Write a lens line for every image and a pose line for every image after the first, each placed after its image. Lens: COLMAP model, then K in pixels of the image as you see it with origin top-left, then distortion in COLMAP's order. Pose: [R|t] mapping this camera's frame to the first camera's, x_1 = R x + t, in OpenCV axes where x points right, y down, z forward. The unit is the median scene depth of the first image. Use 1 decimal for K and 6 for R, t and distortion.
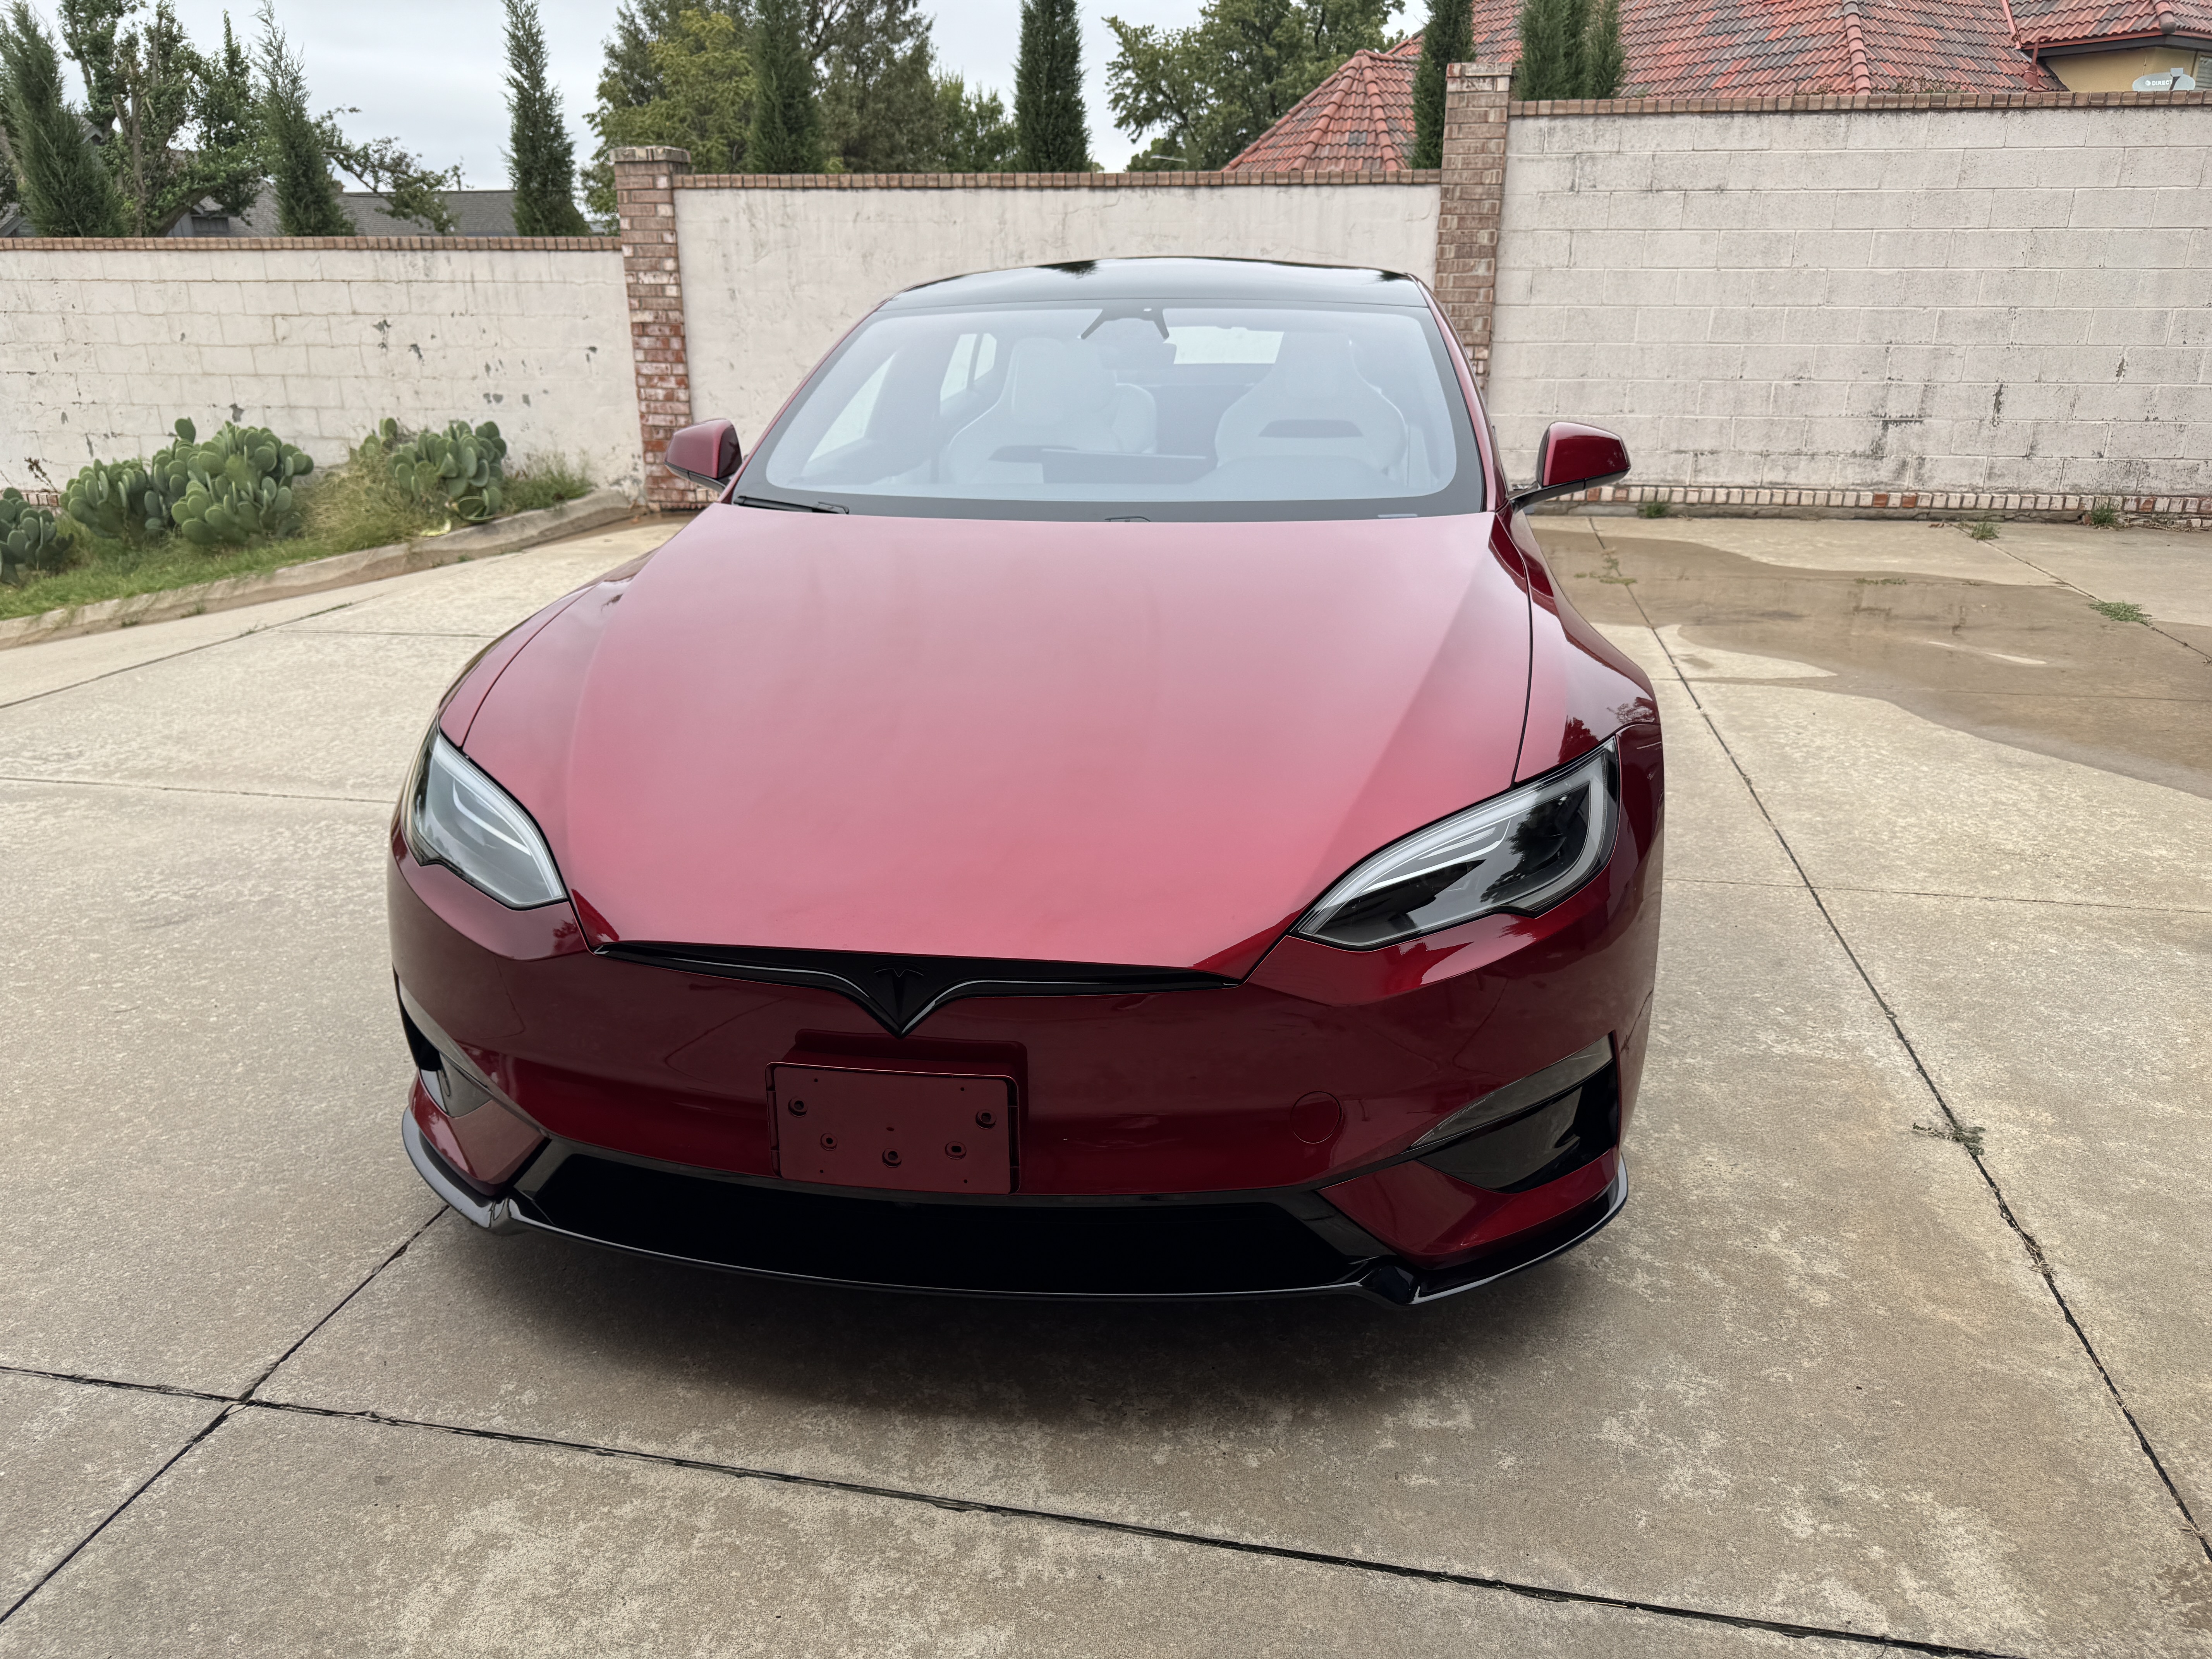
lens RADIAL K [[1587.7, 0, 1136.6], [0, 1587.7, 841.8], [0, 0, 1]] dist [0.005417, -0.006392]
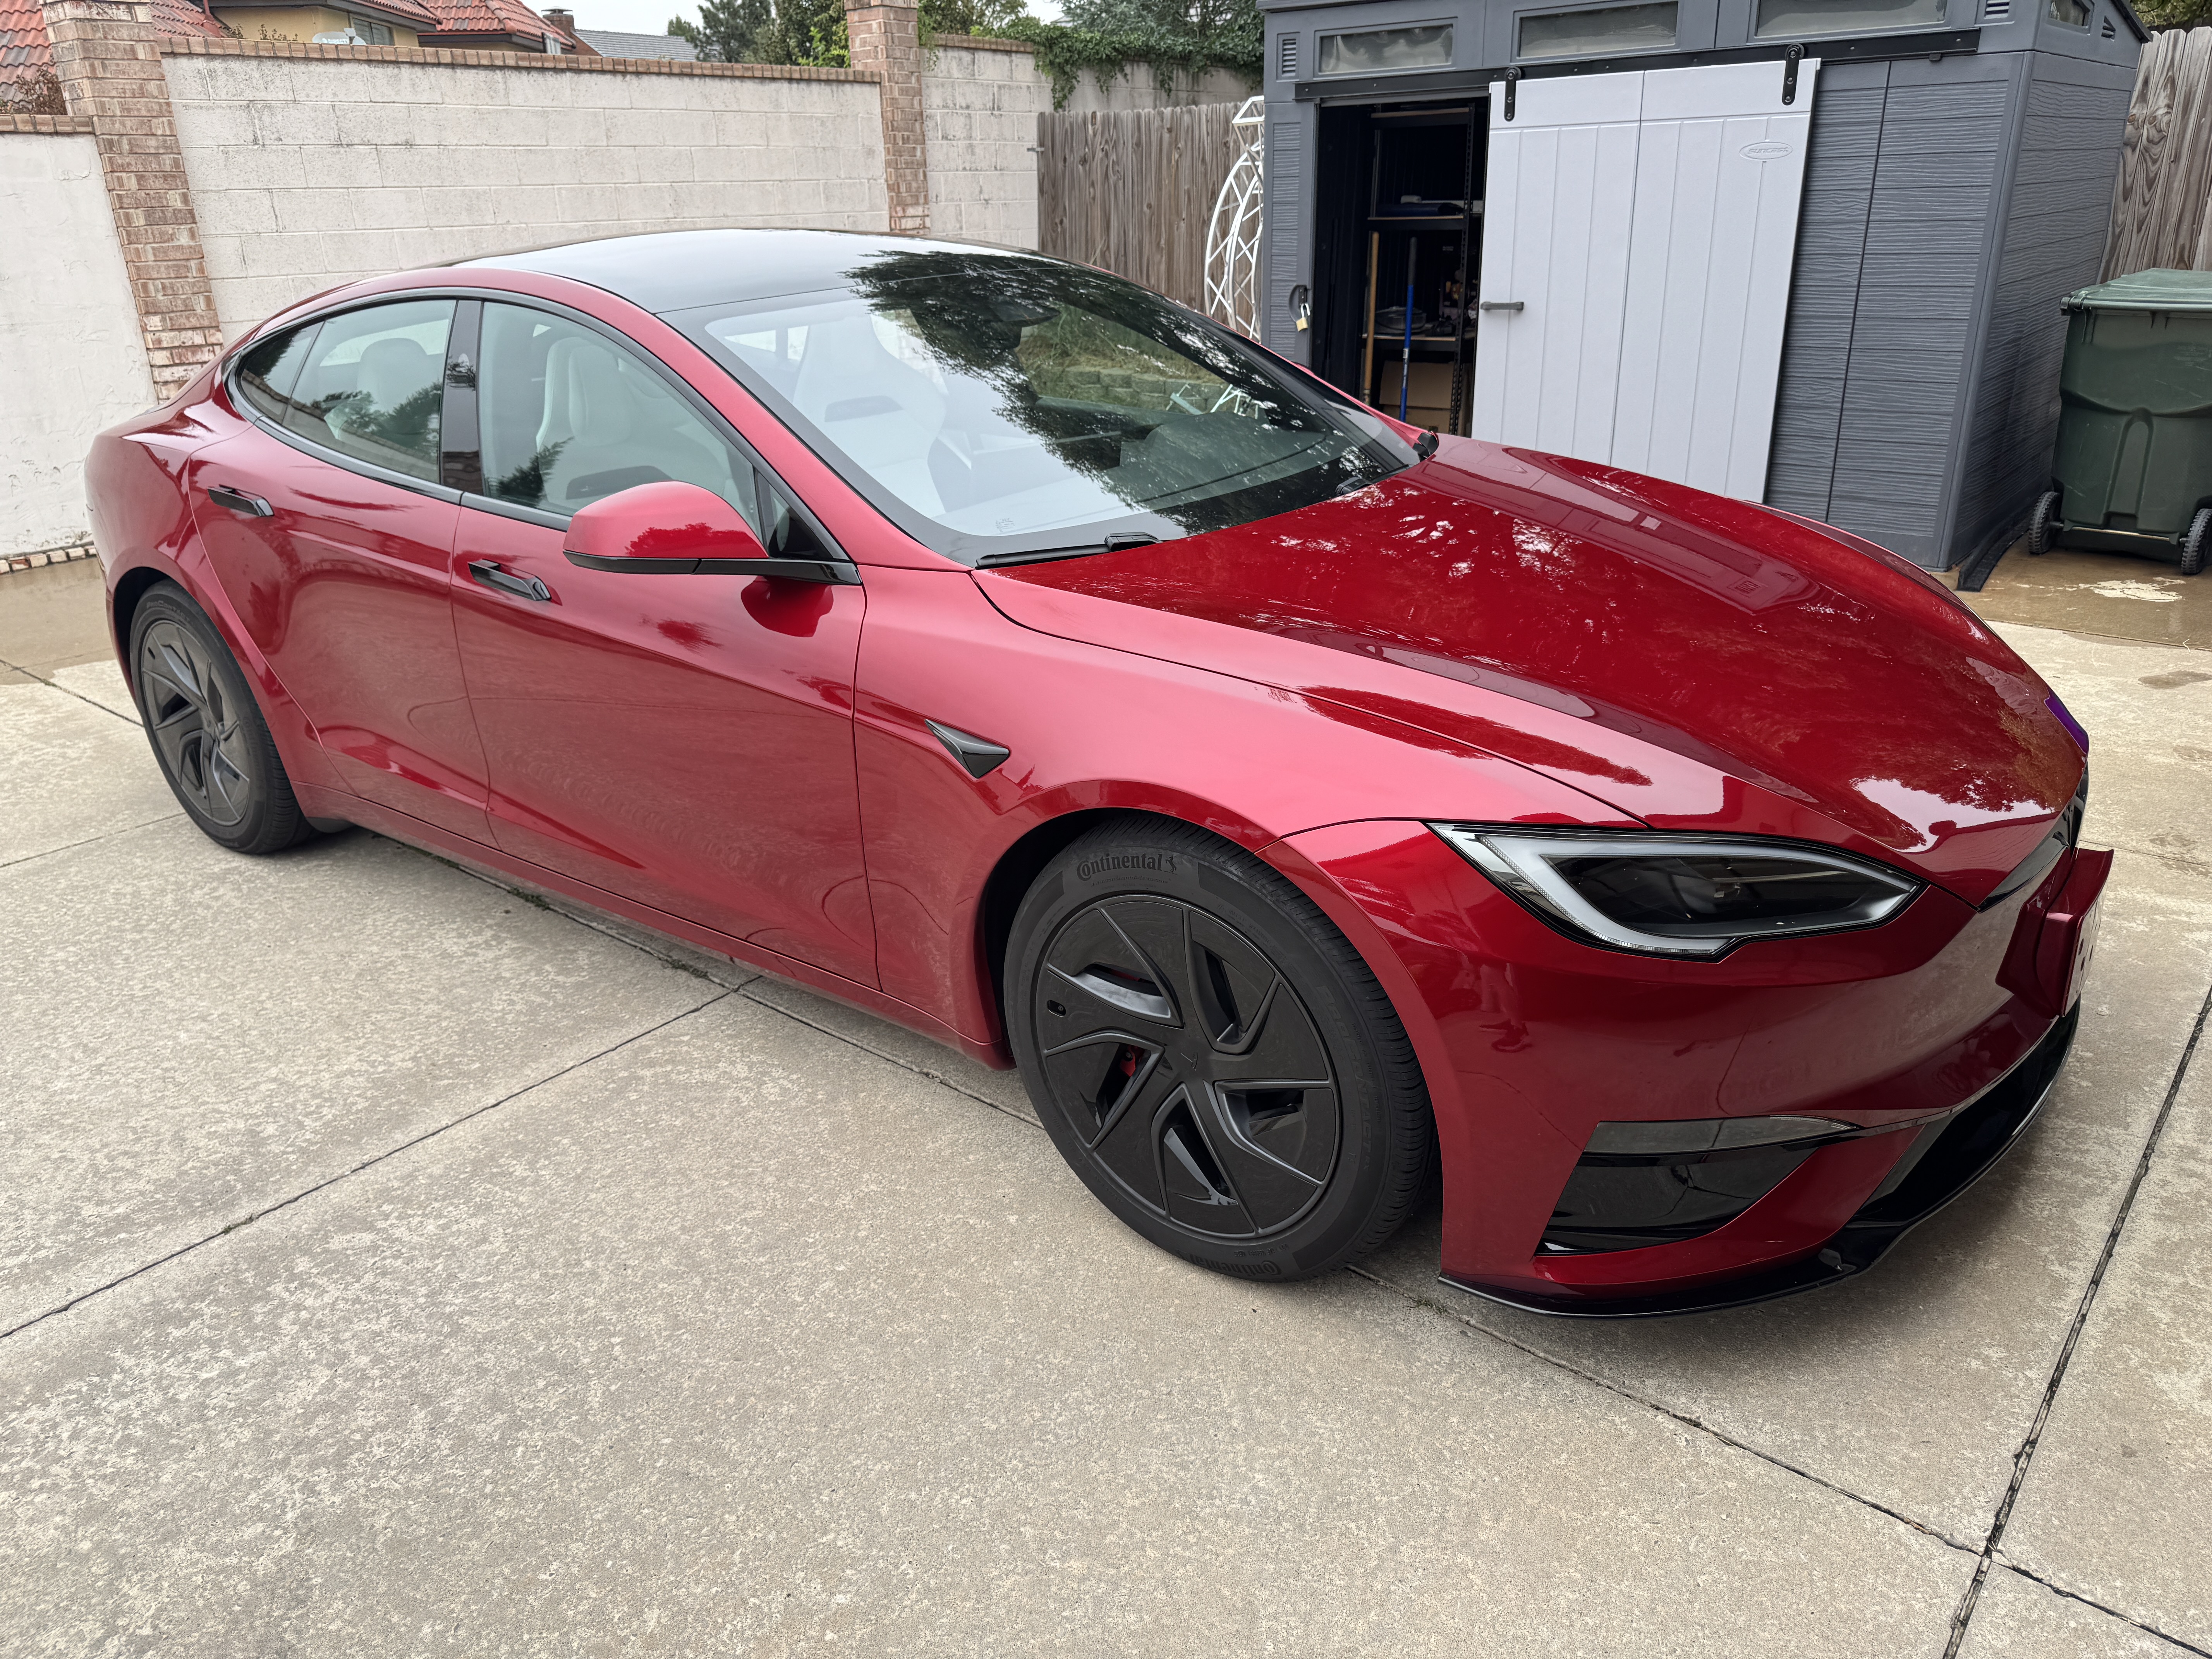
lens RADIAL K [[1555.1, 0, 1106.0], [0, 1555.1, 829.5], [0, 0, 1]] dist [0.009714, -0.009486]
pose [[0.489525, -0.343884, 0.801317, -0.318617], [0.321629, 0.925365, 0.200635, -0.082584], [-0.810506, 0.159511, 0.563592, 0.198135]]
